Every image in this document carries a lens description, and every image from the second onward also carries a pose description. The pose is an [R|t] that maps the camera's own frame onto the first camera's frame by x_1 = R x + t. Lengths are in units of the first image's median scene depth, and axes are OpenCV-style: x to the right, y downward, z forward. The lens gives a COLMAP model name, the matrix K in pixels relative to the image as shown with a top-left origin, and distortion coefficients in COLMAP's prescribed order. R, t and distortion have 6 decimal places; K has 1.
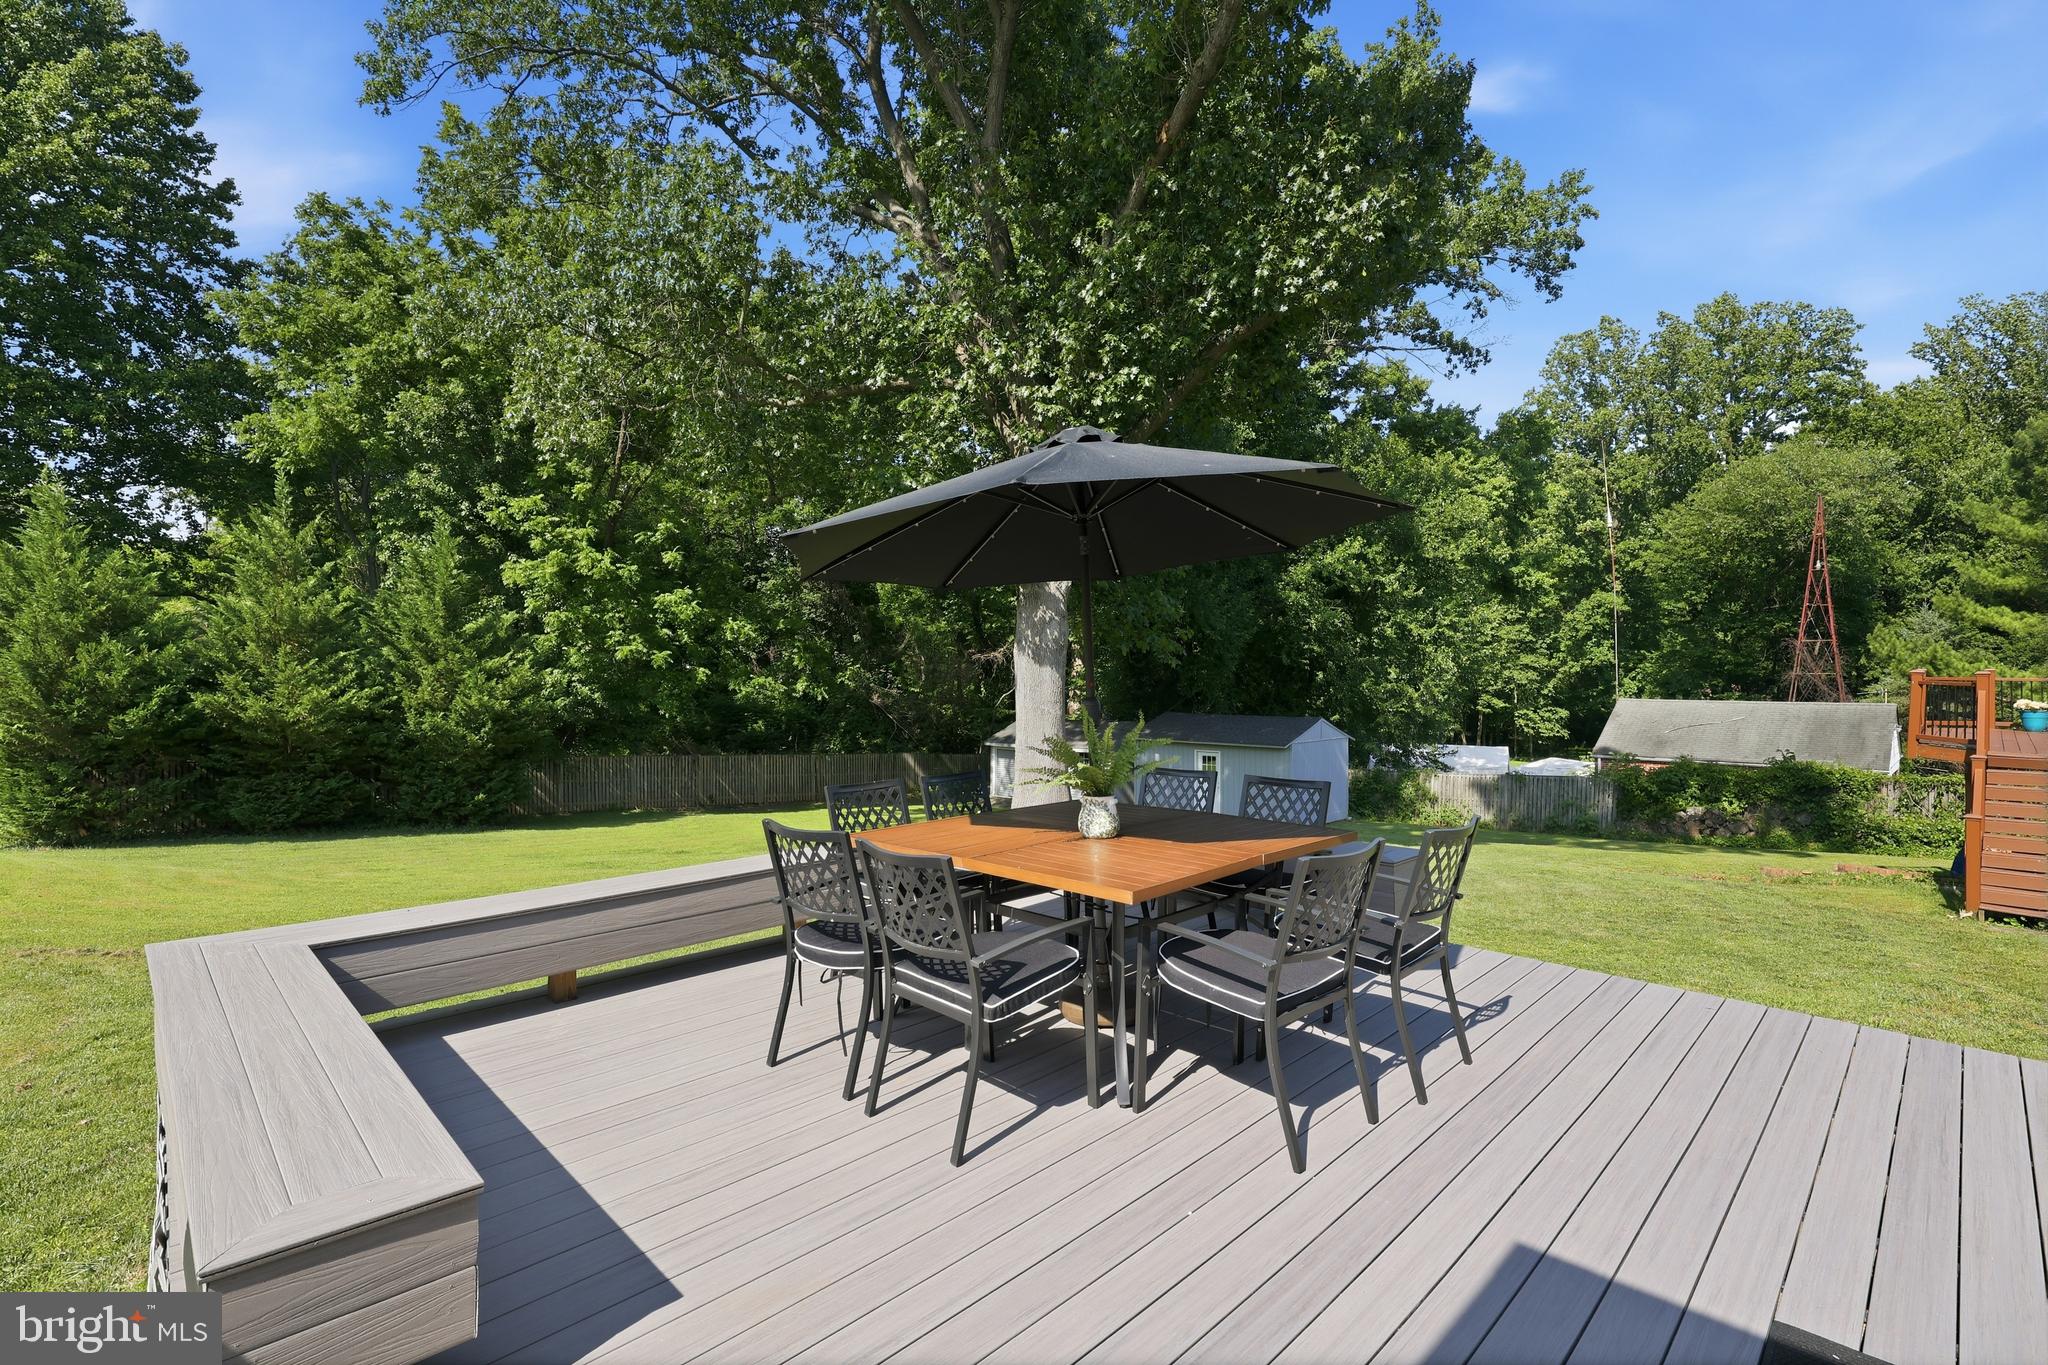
lens RADIAL K [[966.4, 0, 1010.0], [0, 966.4, 669.5], [0, 0, 1]] dist [0.003271, -0.000514]
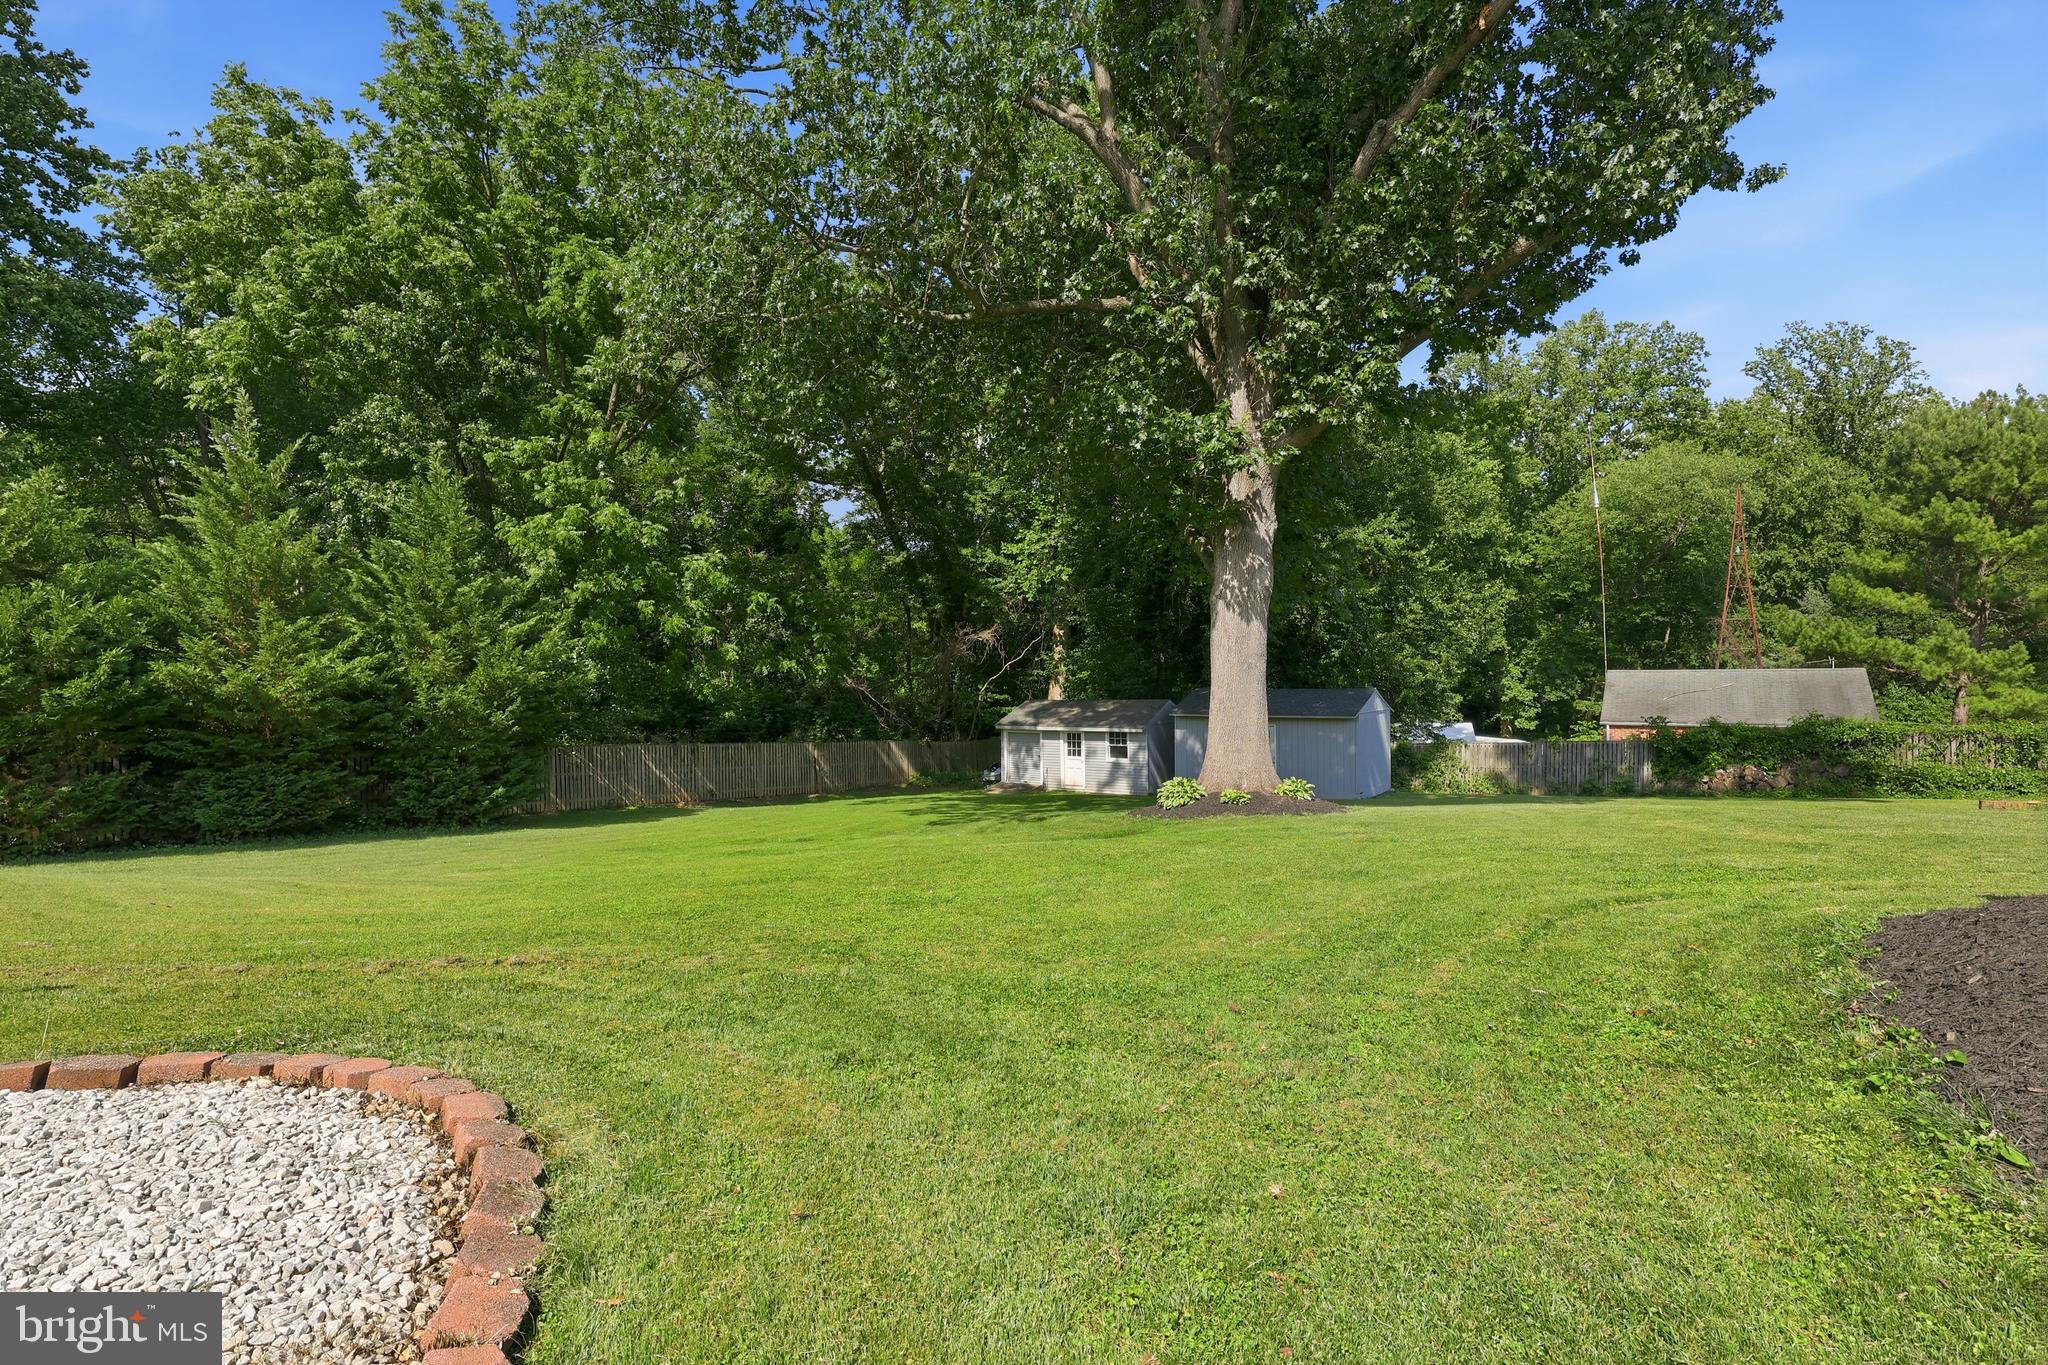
lens RADIAL K [[966.4, 0, 1027.0], [0, 966.4, 668.8], [0, 0, 1]] dist [0.003271, -0.000514]
pose [[0.984985, -0.008466, 0.172430, -0.218396], [0.008606, 0.999963, -0.000064, 0.028173], [-0.172423, 0.001547, 0.985022, 0.090023]]
